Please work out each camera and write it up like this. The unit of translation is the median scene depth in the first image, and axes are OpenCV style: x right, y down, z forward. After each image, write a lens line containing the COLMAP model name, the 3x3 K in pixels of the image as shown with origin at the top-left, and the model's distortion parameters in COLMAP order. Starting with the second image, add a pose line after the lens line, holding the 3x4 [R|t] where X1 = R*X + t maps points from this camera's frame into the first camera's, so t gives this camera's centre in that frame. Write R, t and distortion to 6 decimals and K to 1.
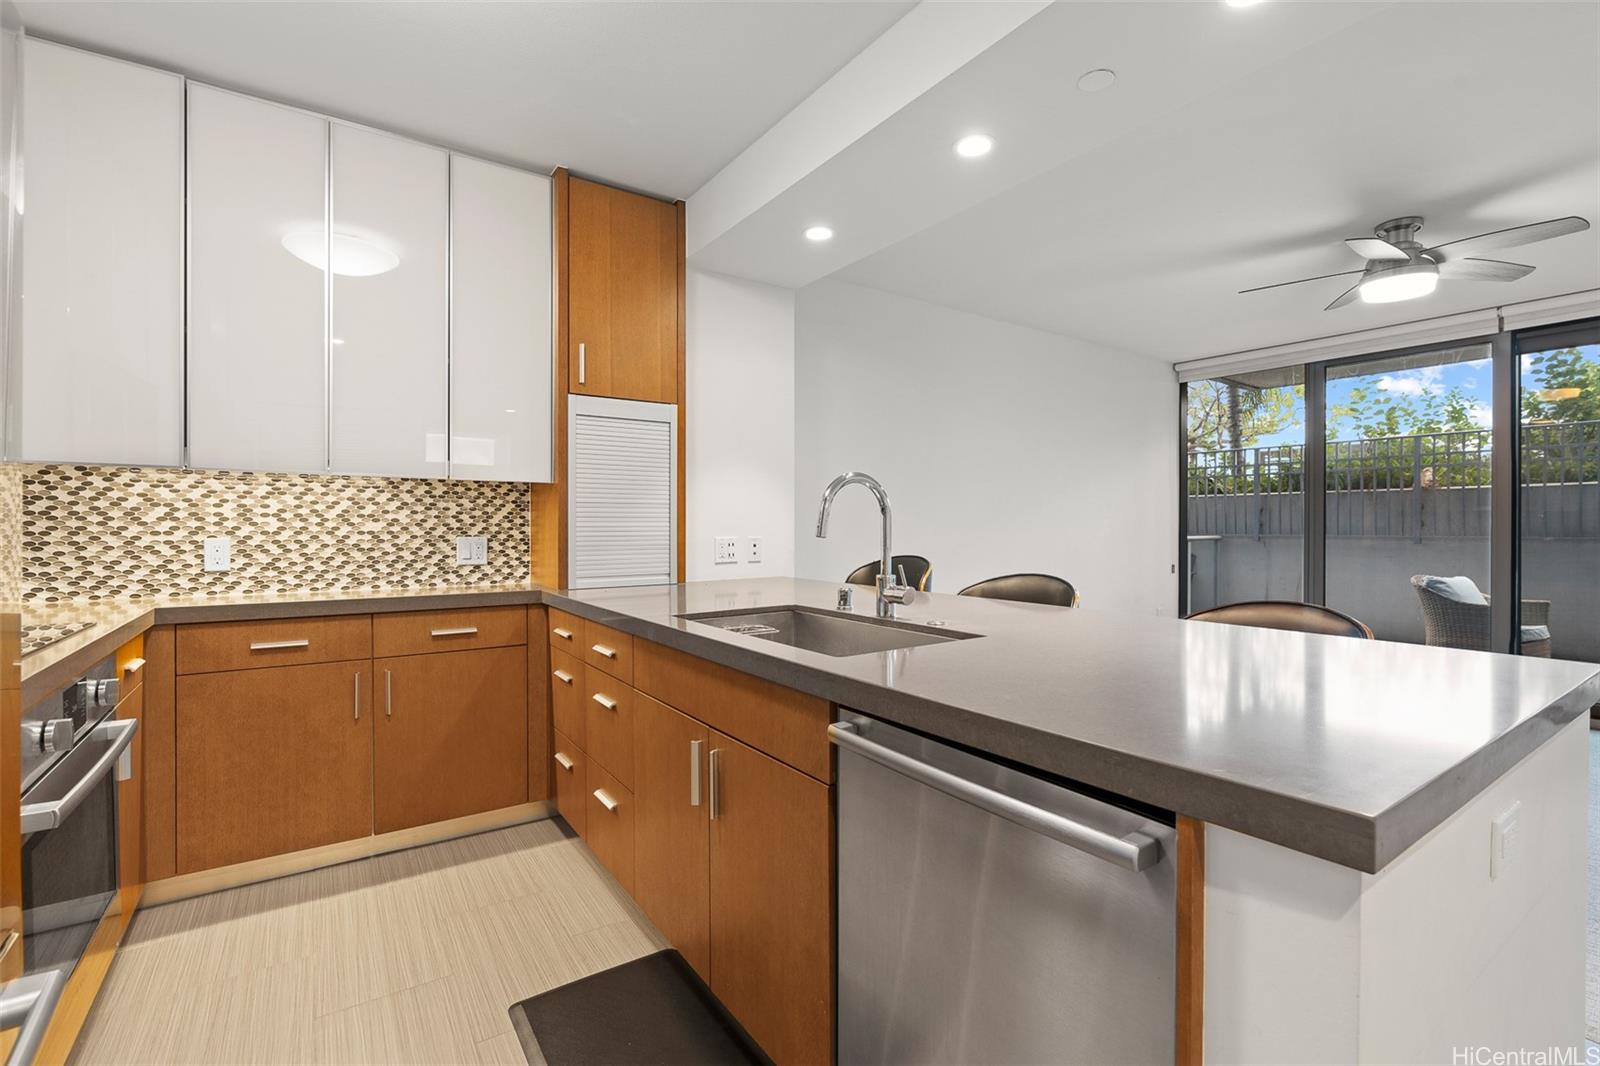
lens RADIAL K [[709.6, 0, 796.3], [0, 709.6, 531.7], [0, 0, 1]] dist [-0.007750, 0.000886]
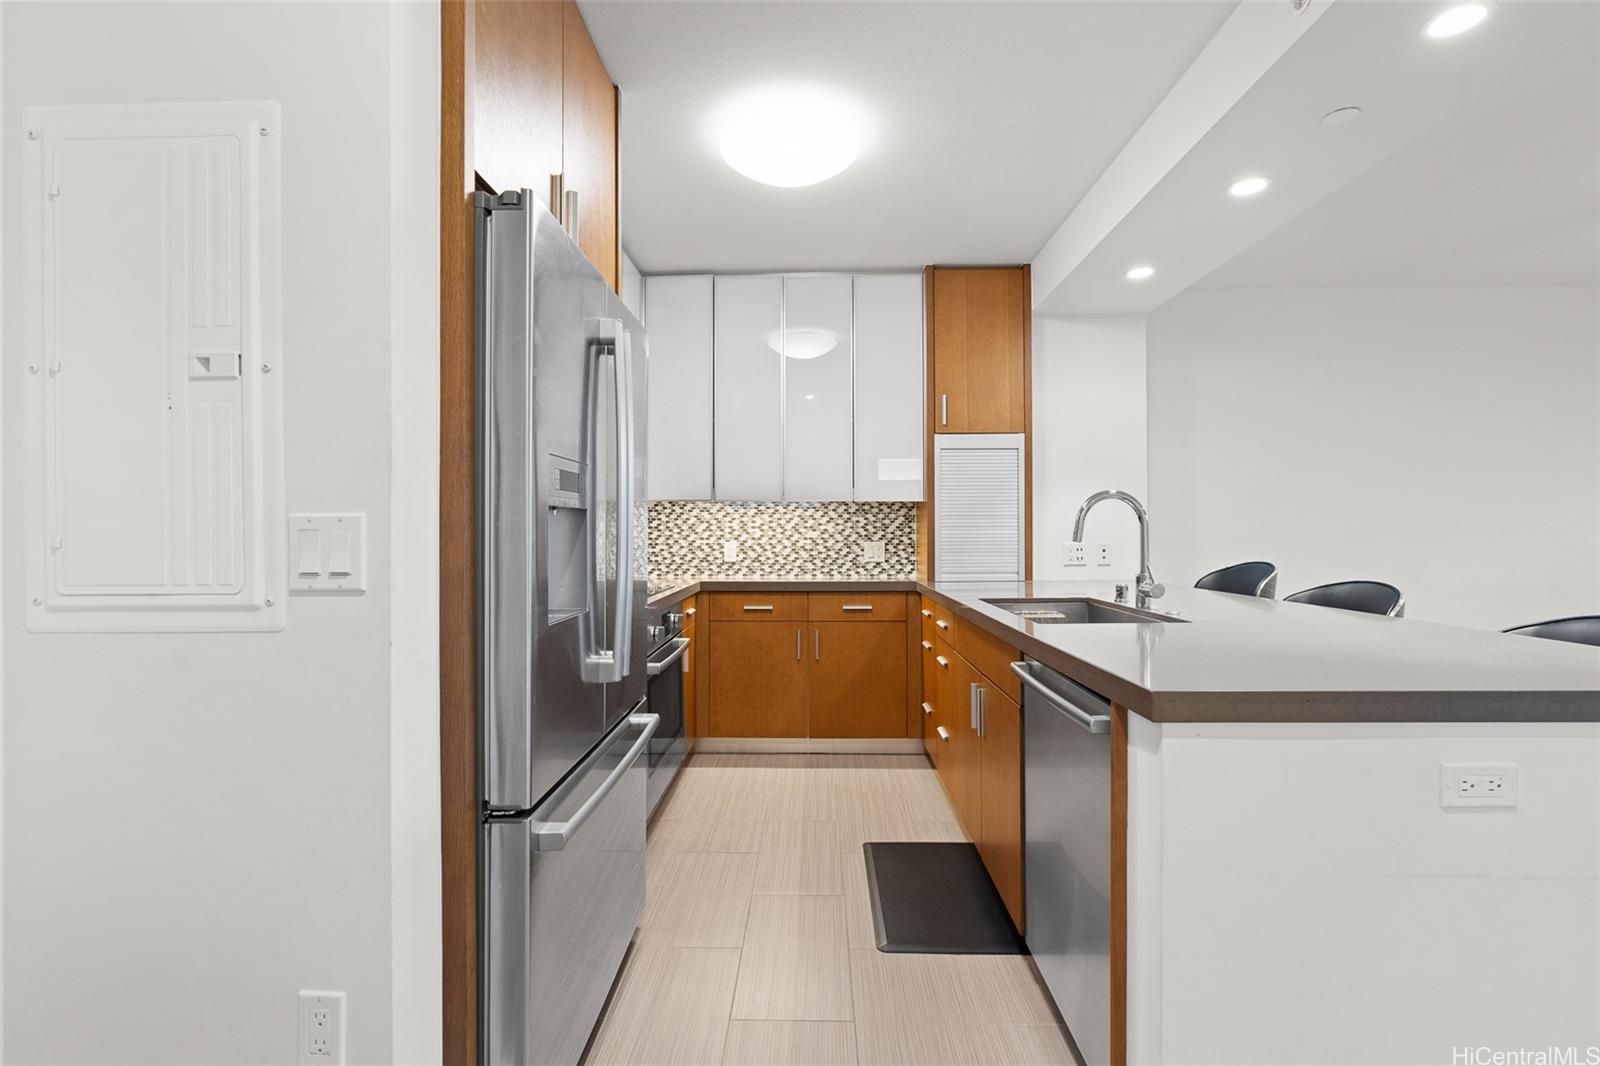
lens RADIAL K [[709.6, 0, 802.2], [0, 709.6, 536.0], [0, 0, 1]] dist [-0.007750, 0.000886]
pose [[0.814401, -0.001525, -0.580301, 0.262353], [-0.001064, 0.999991, -0.004121, 0.002284], [0.580302, 0.003973, 0.814392, -0.237569]]
